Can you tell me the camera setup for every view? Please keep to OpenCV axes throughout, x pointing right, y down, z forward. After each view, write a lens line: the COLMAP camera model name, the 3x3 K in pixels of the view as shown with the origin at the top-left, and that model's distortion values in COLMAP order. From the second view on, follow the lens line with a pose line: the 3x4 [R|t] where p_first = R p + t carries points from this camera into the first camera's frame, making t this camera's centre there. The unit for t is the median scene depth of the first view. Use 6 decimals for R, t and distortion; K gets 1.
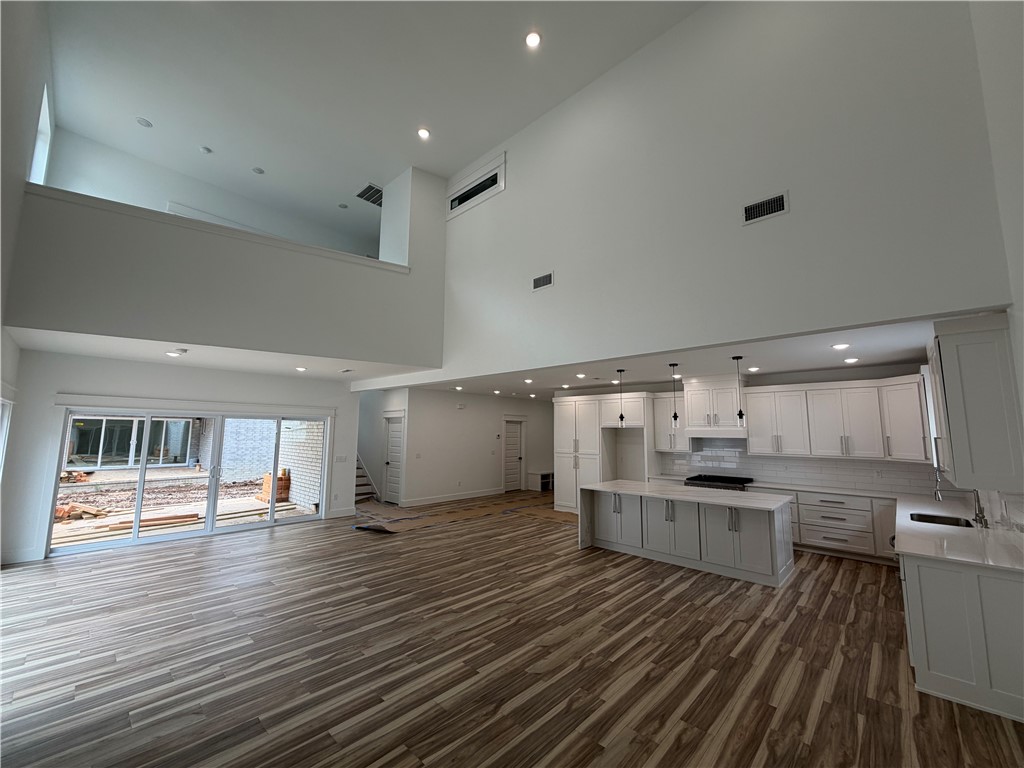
lens RADIAL K [[407.7, 0, 508.6], [0, 407.7, 383.5], [0, 0, 1]] dist [-0.000204, 0.000328]
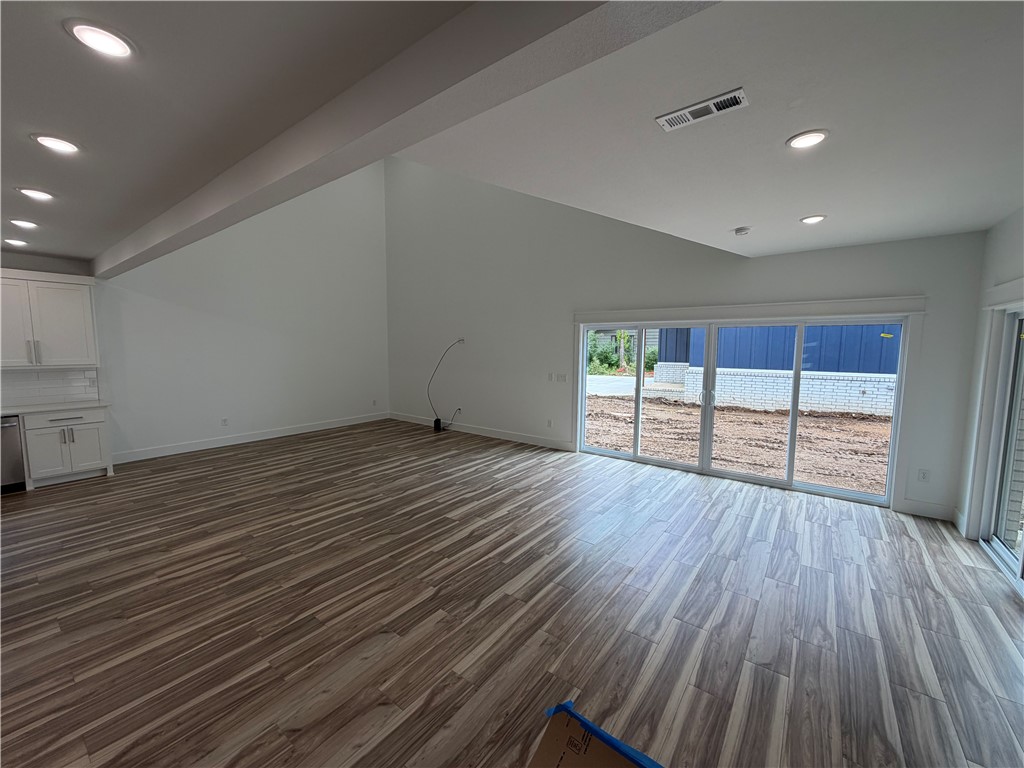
lens RADIAL K [[407.7, 0, 508.6], [0, 407.7, 383.5], [0, 0, 1]] dist [-0.000204, 0.000328]
pose [[-0.994255, -0.004677, -0.106934, -0.394257], [-0.002002, 0.999683, -0.025113, 0.239552], [0.107018, -0.024755, -0.993949, 1.976618]]
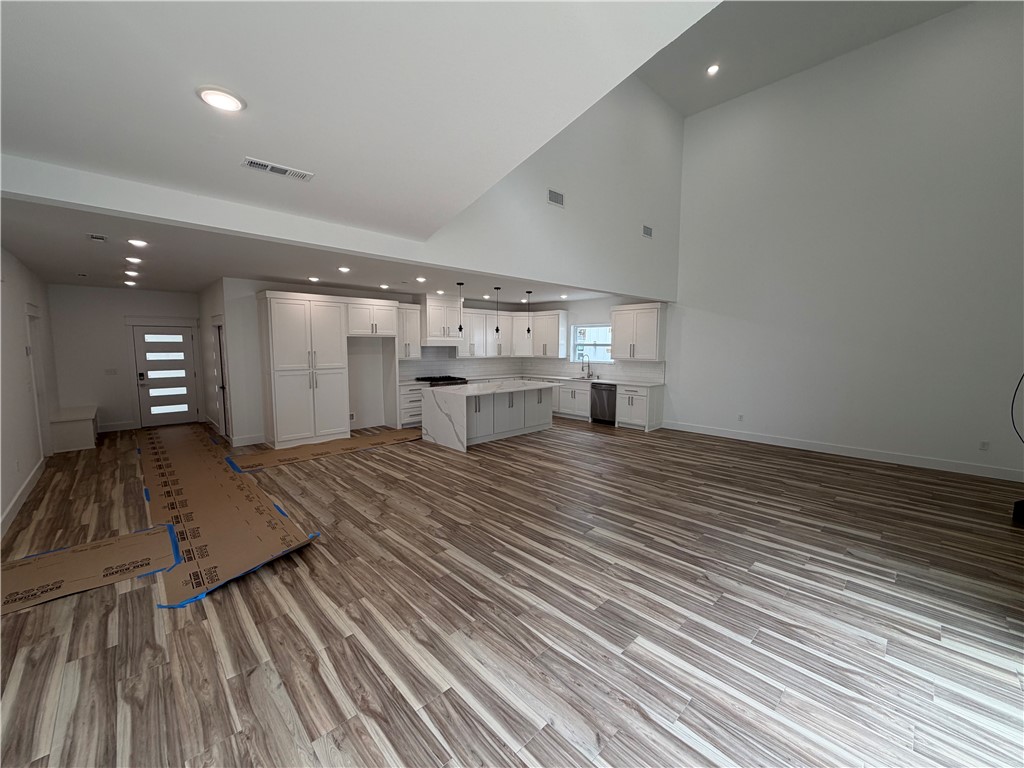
lens RADIAL K [[407.7, 0, 508.6], [0, 407.7, 383.5], [0, 0, 1]] dist [-0.000204, 0.000328]
pose [[0.052458, -0.104530, 0.993137, -1.200614], [-0.120850, 0.986533, 0.110218, 0.138941], [-0.991284, -0.125802, 0.039119, 1.219840]]
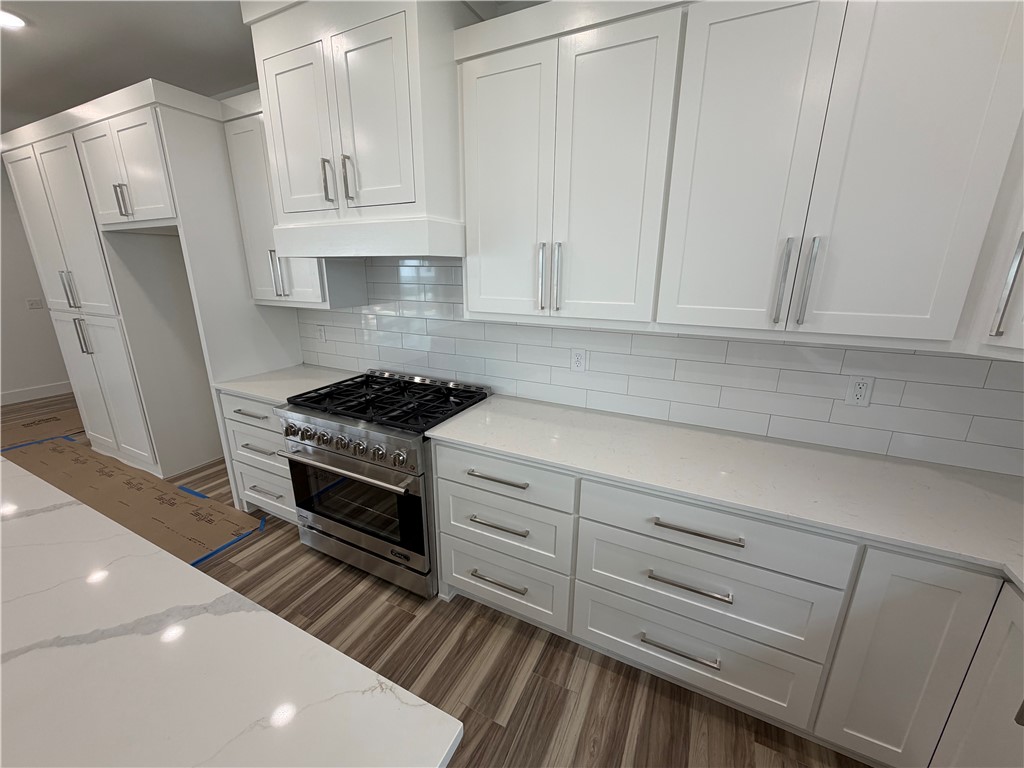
lens RADIAL K [[407.7, 0, 508.6], [0, 407.7, 383.5], [0, 0, 1]] dist [-0.000204, 0.000328]
pose [[0.957983, -0.083215, 0.274487, 0.852183], [-0.029814, 0.922914, 0.383851, 0.170369], [-0.285270, -0.375907, 0.881655, 1.153327]]
